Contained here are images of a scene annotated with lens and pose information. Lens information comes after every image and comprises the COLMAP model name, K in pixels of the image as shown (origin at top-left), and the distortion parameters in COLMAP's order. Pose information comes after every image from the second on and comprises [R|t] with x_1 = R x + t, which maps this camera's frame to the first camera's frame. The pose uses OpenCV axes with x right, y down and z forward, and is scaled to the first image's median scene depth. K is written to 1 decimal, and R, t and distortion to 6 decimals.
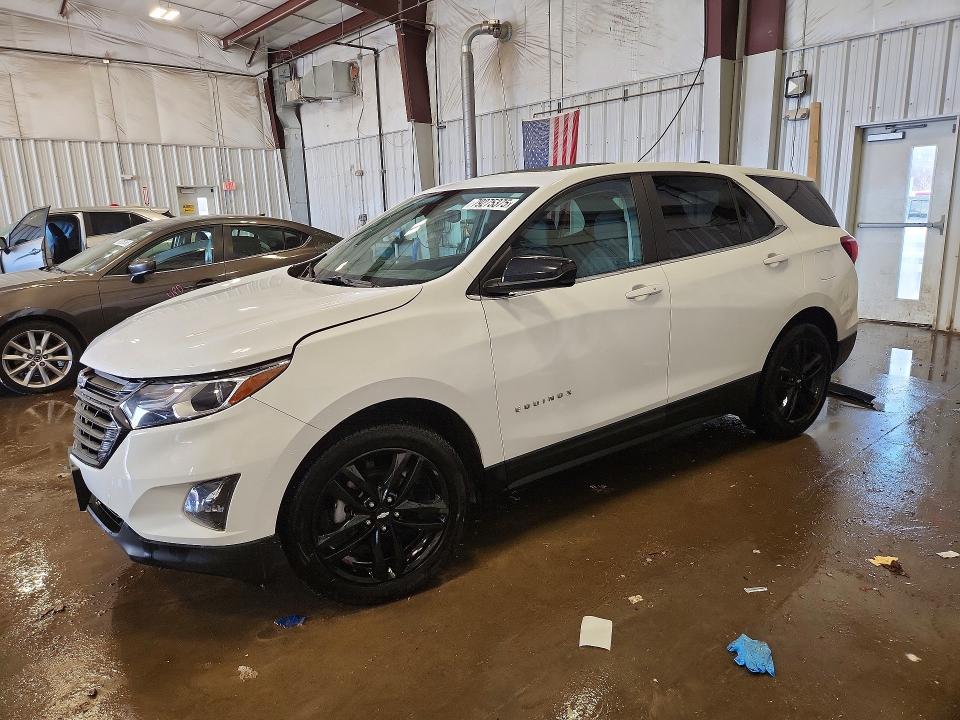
lens RADIAL K [[658.2, 0, 480.6], [0, 658.2, 356.7], [0, 0, 1]] dist [0.034776, -0.016140]
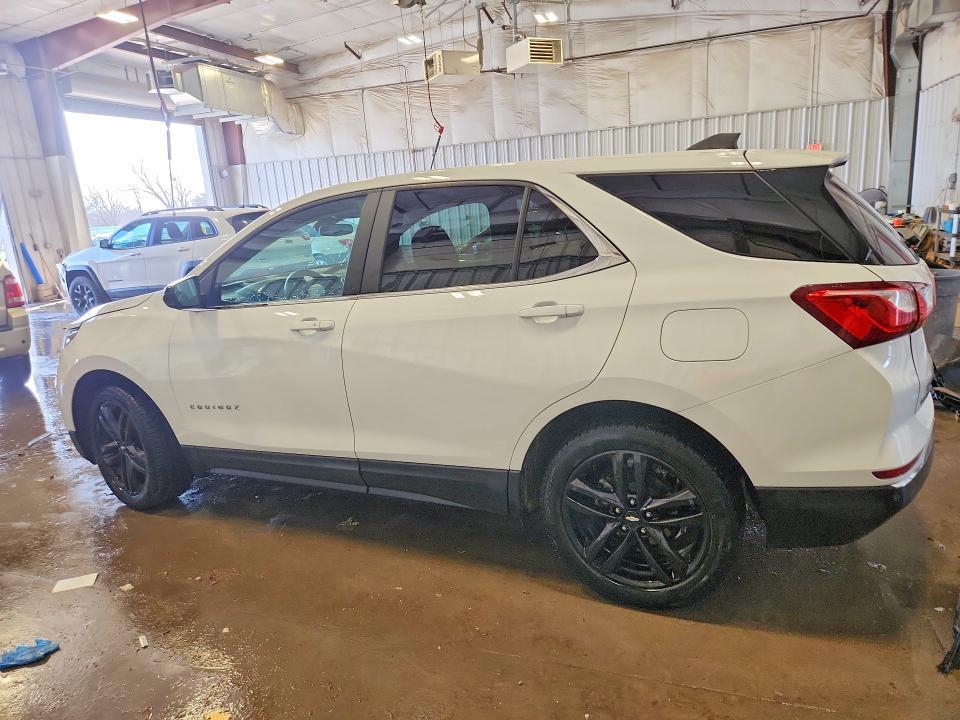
lens RADIAL K [[658.2, 0, 479.7], [0, 658.2, 363.3], [0, 0, 1]] dist [0.034776, -0.016140]
pose [[0.492332, 0.200581, -0.846981, 0.263178], [-0.136414, 0.978842, 0.152514, -0.050270], [0.859652, 0.040453, 0.509277, 0.166639]]
